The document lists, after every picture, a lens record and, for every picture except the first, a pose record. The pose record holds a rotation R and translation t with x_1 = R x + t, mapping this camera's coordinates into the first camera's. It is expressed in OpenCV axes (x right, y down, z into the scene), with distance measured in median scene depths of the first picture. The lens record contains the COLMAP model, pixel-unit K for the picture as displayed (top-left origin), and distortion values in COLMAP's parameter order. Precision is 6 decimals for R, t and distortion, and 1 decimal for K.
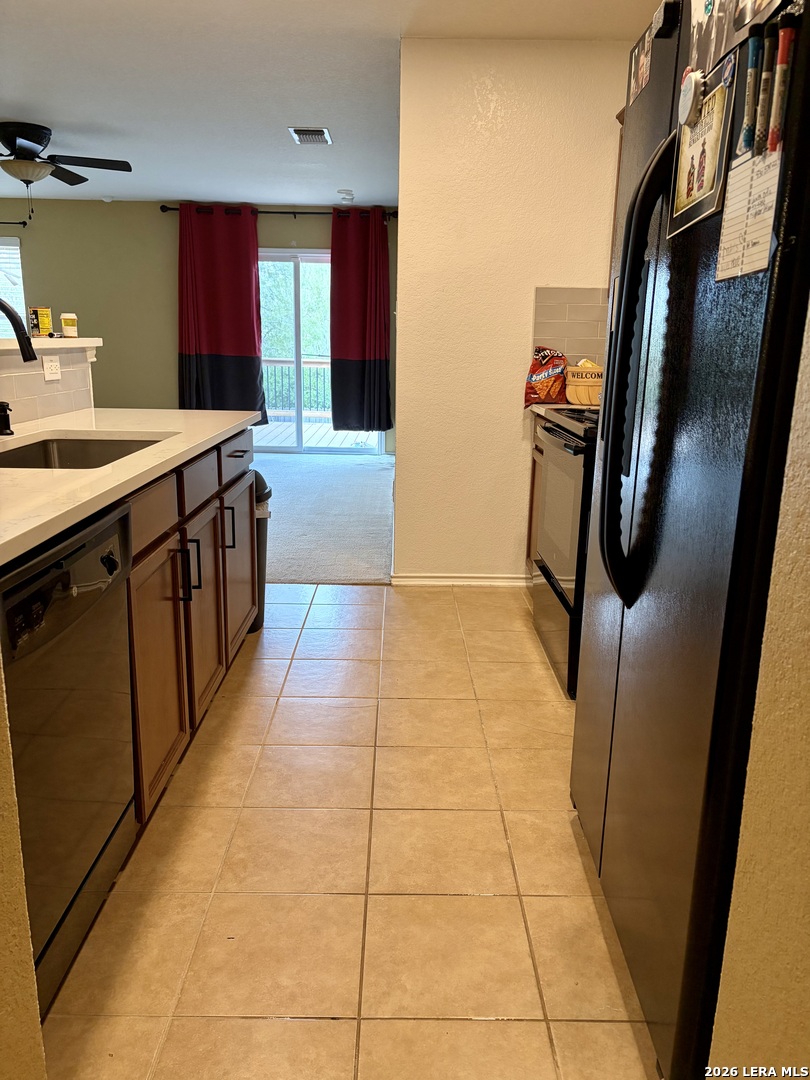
lens RADIAL K [[808.1, 0, 405.0], [0, 808.1, 540.0], [0, 0, 1]] dist [0.010885, 0.003927]
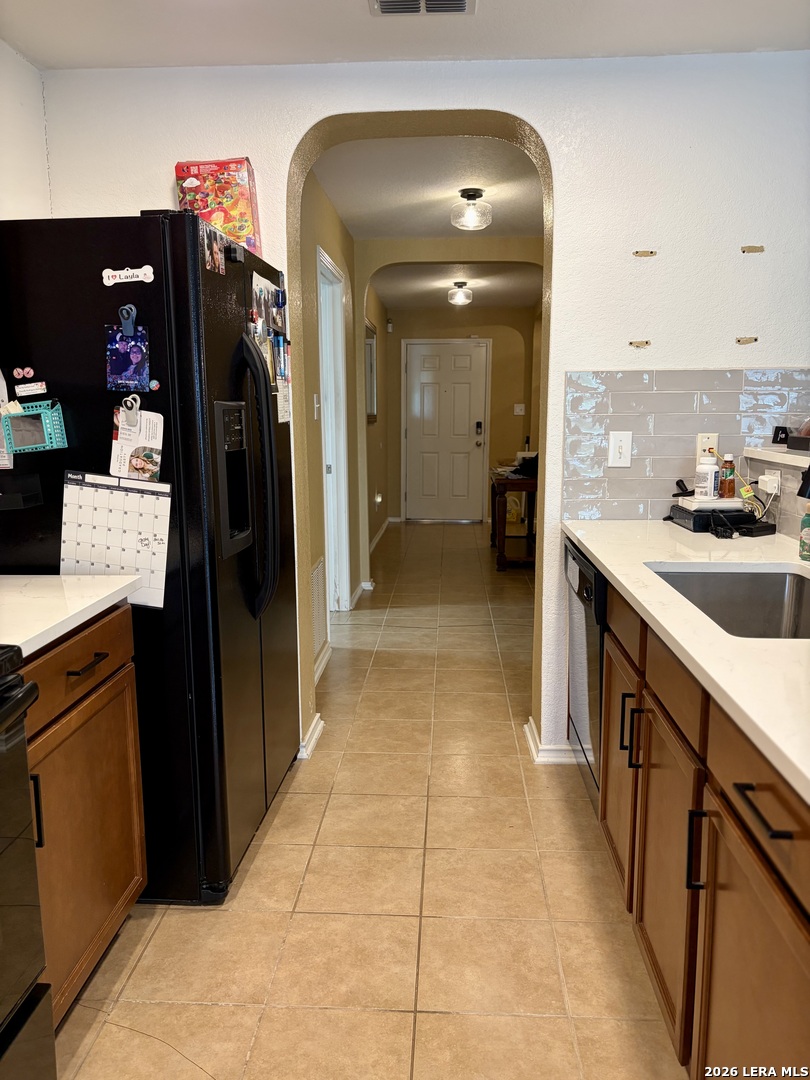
lens RADIAL K [[808.1, 0, 405.0], [0, 808.1, 540.0], [0, 0, 1]] dist [0.010885, 0.003927]
pose [[-0.997902, -0.022045, 0.060870, -0.076705], [0.003941, 0.917805, 0.397013, -0.524530], [-0.064619, 0.396420, -0.915792, 1.830906]]
